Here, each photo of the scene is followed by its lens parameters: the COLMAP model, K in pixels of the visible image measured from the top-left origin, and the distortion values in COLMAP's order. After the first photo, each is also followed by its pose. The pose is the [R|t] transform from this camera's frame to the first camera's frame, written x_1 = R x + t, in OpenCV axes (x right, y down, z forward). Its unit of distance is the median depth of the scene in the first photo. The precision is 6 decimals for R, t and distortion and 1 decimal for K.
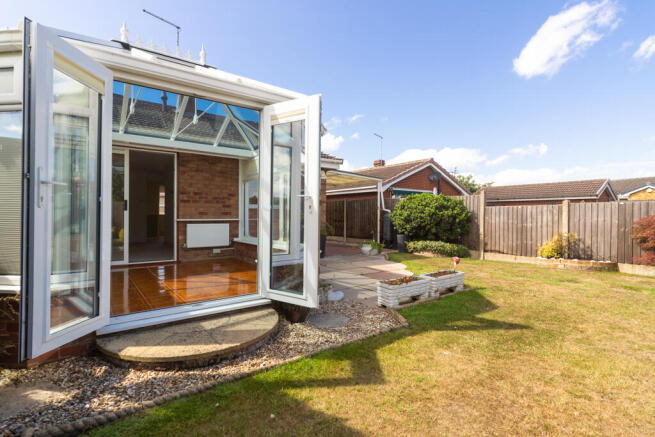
lens RADIAL K [[322.0, 0, 328.1], [0, 322.0, 215.5], [0, 0, 1]] dist [0.005346, -0.003200]
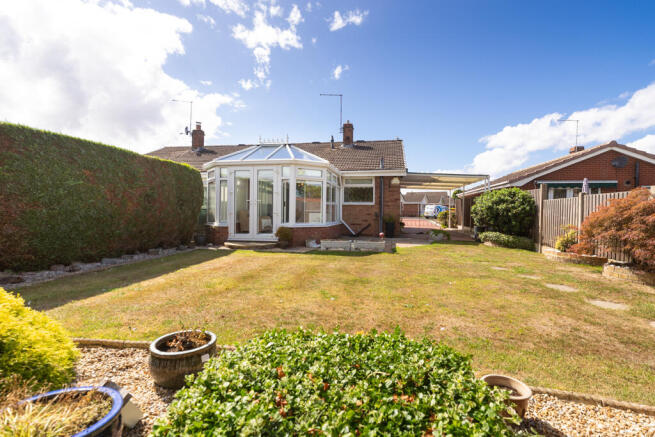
lens RADIAL K [[322.0, 0, 326.8], [0, 322.0, 217.4], [0, 0, 1]] dist [0.005346, -0.003200]
pose [[0.665914, 0.016461, -0.745847, 0.774051], [-0.004551, 0.999828, 0.018003, 0.011043], [0.746015, -0.008595, 0.665874, -0.165459]]
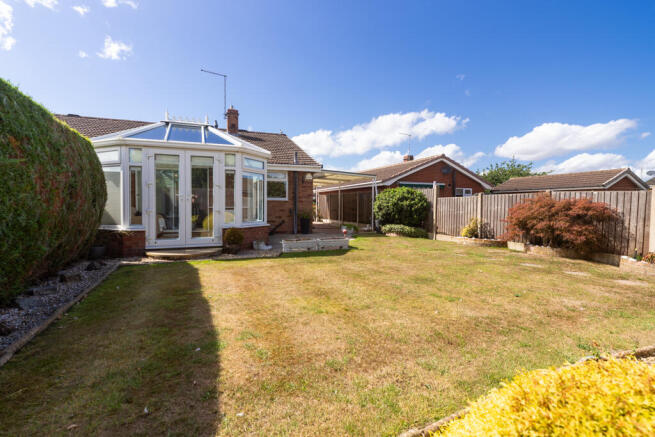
lens RADIAL K [[322.0, 0, 328.7], [0, 322.0, 216.3], [0, 0, 1]] dist [0.005346, -0.003200]
pose [[0.964548, 0.008683, -0.263763, 0.404106], [-0.000129, 0.999474, 0.032428, 0.003460], [0.263906, -0.031244, 0.964042, -0.324061]]
